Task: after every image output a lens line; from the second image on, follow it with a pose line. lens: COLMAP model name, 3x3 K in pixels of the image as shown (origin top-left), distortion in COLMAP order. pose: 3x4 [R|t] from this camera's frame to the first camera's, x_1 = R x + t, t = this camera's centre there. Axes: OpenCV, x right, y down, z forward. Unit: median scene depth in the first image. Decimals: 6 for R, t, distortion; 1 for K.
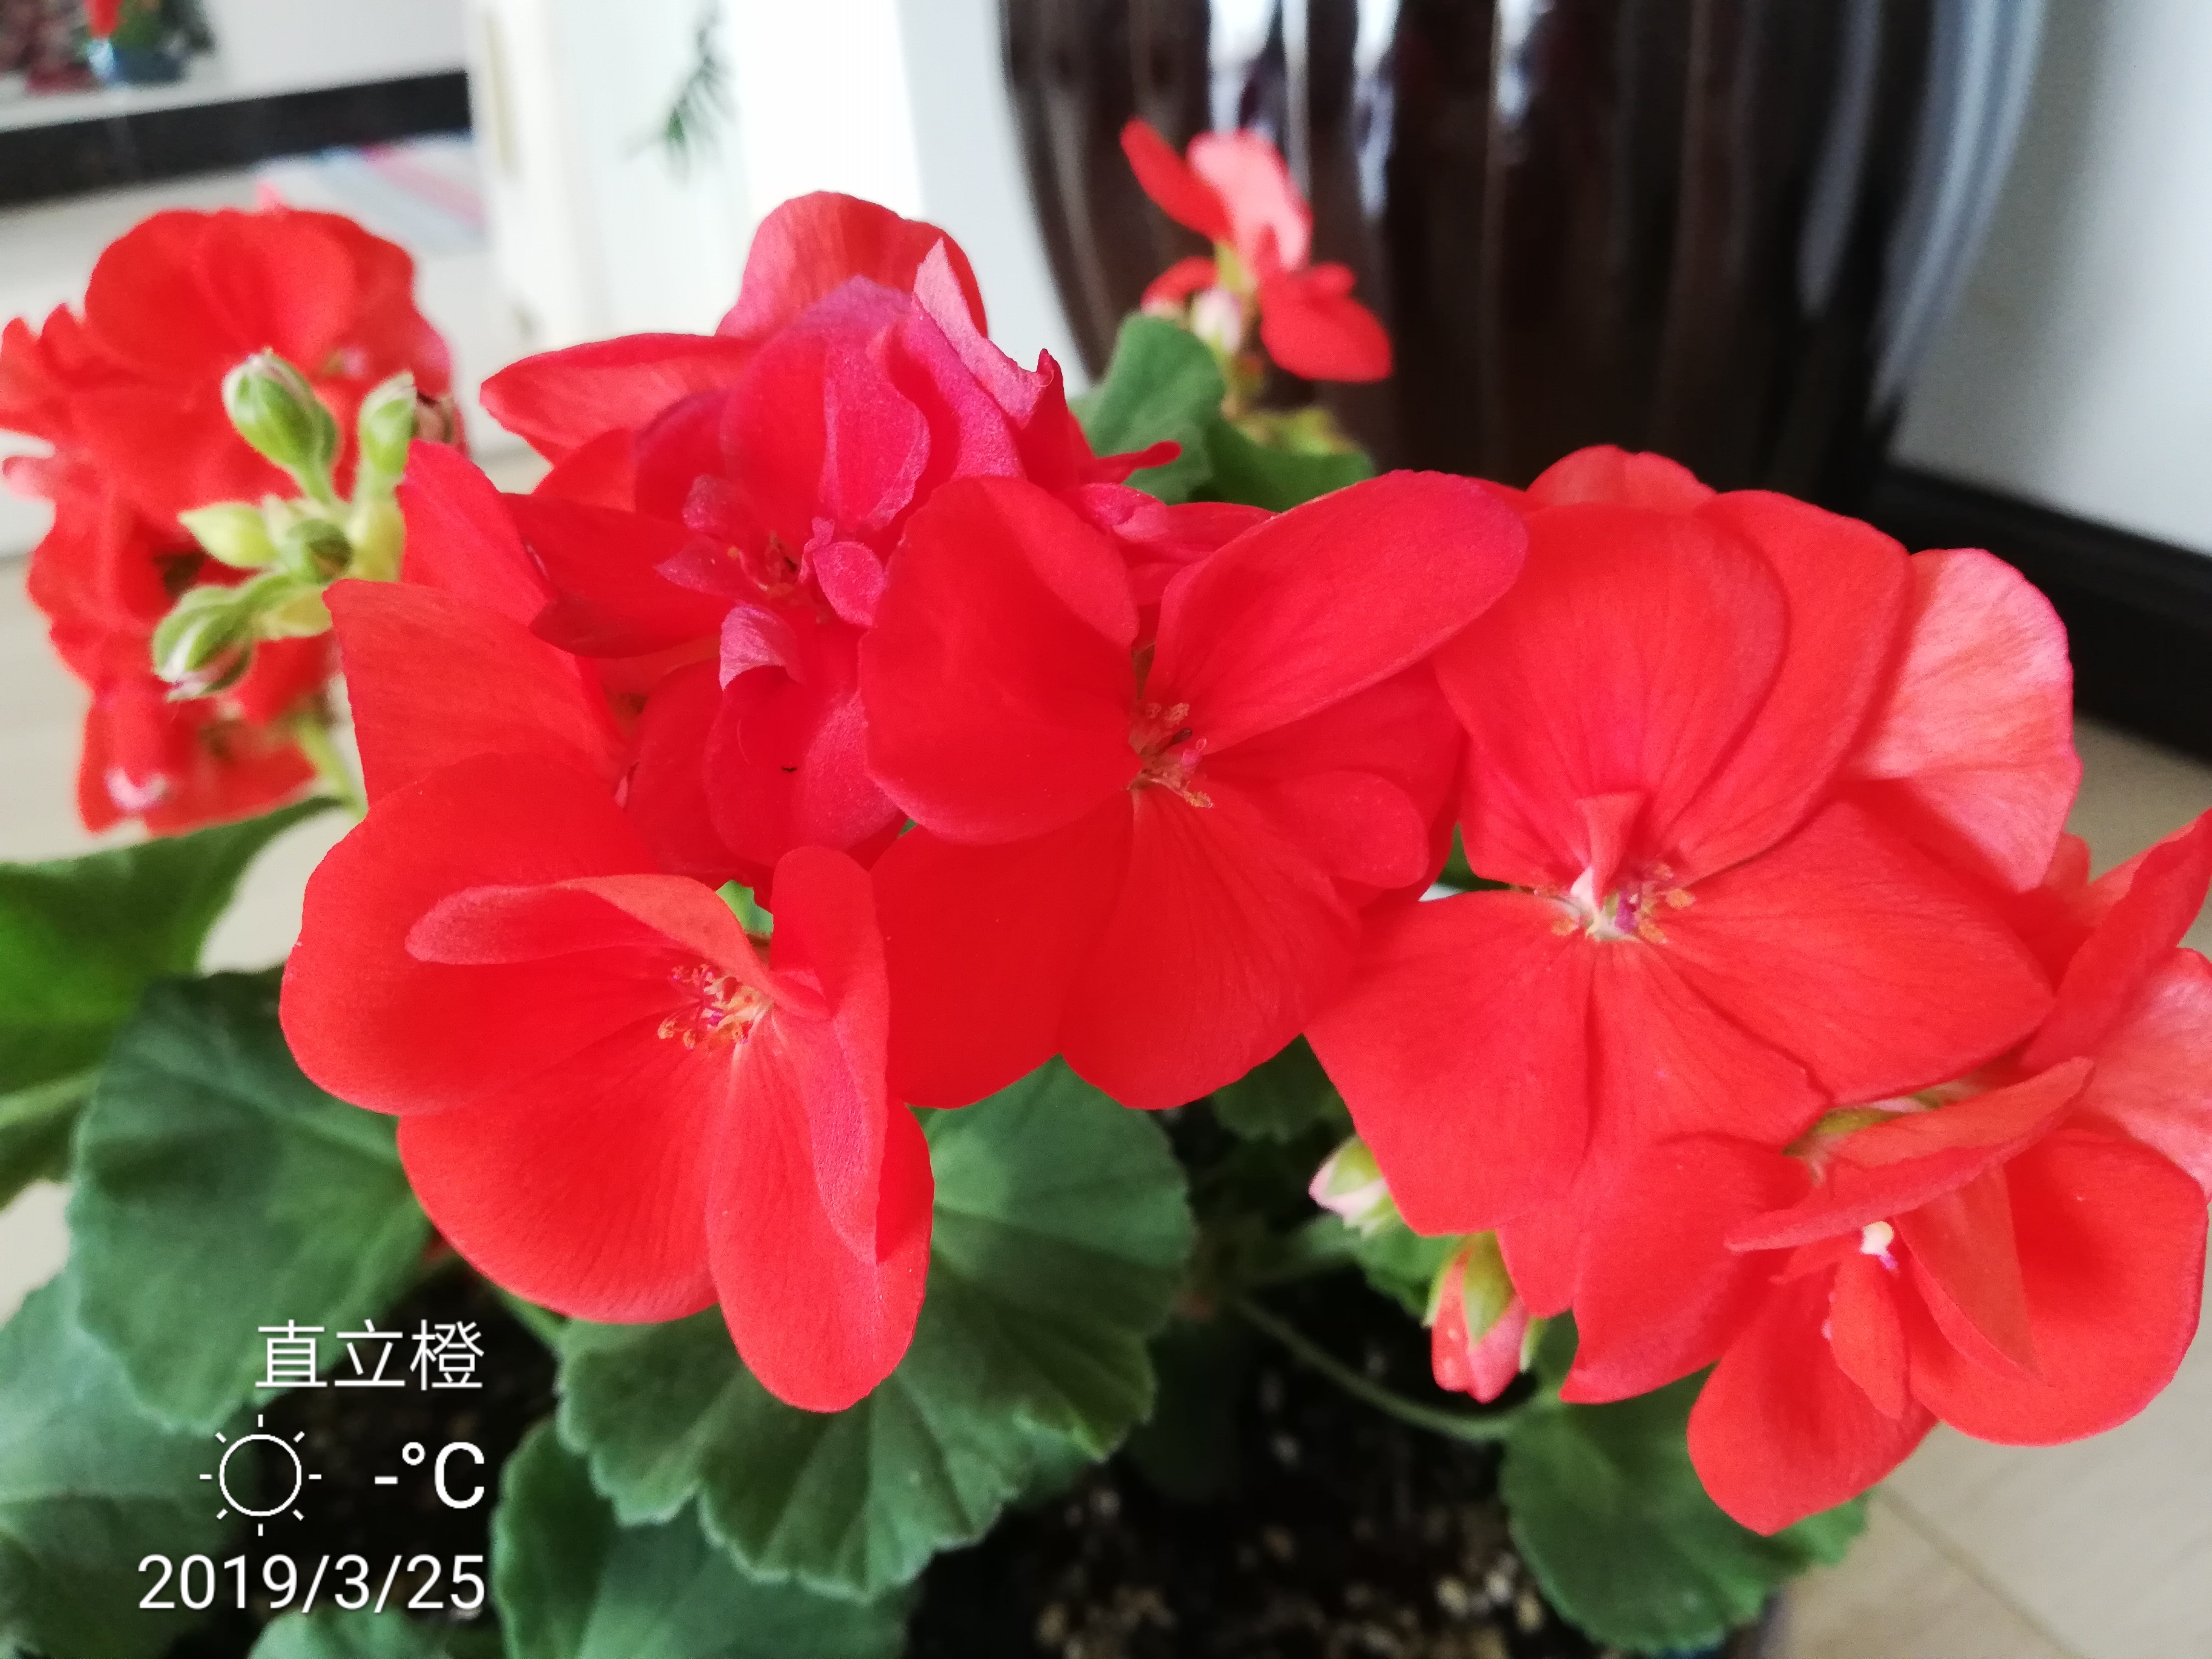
lens RADIAL K [[1817.8, 0, 1105.2], [0, 1817.8, 827.8], [0, 0, 1]] dist [0.079825, -0.197266]
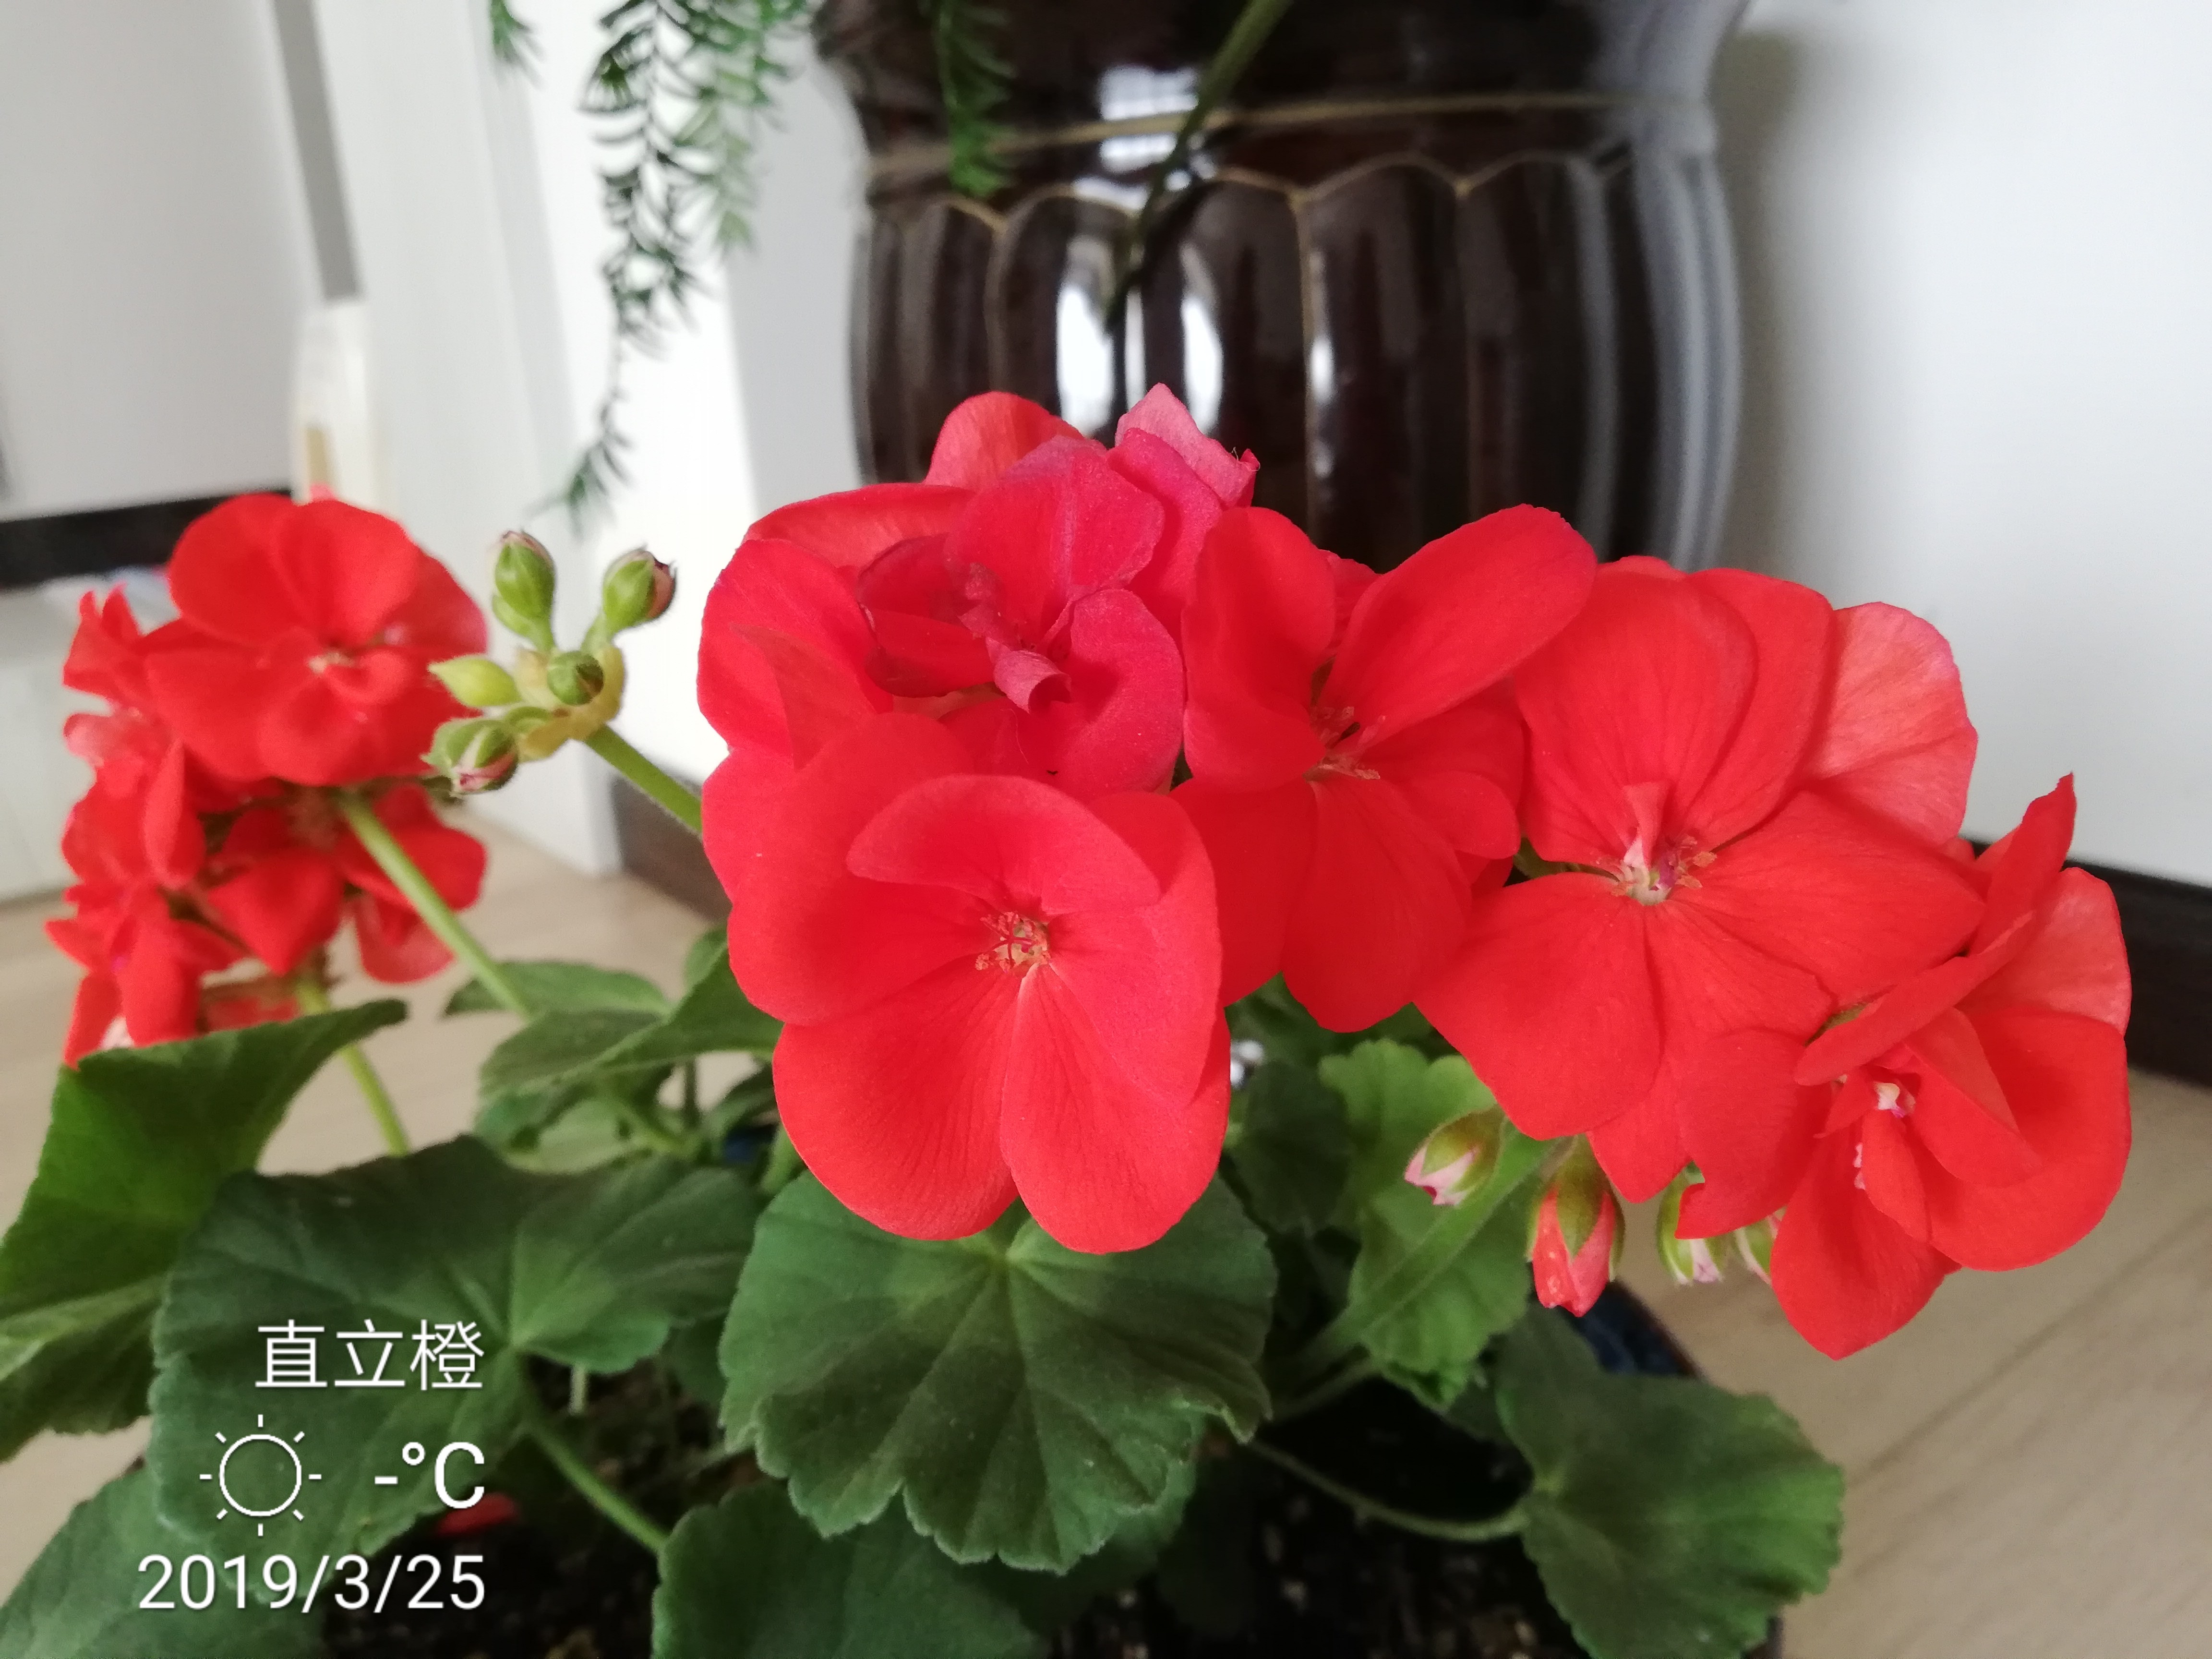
lens RADIAL K [[1807.2, 0, 1111.9], [0, 1807.2, 815.7], [0, 0, 1]] dist [0.085597, -0.156660]
pose [[0.989549, -0.036198, 0.139583, -0.290510], [0.066205, 0.973975, -0.216770, 0.260641], [-0.128103, 0.223746, 0.966192, -0.228969]]
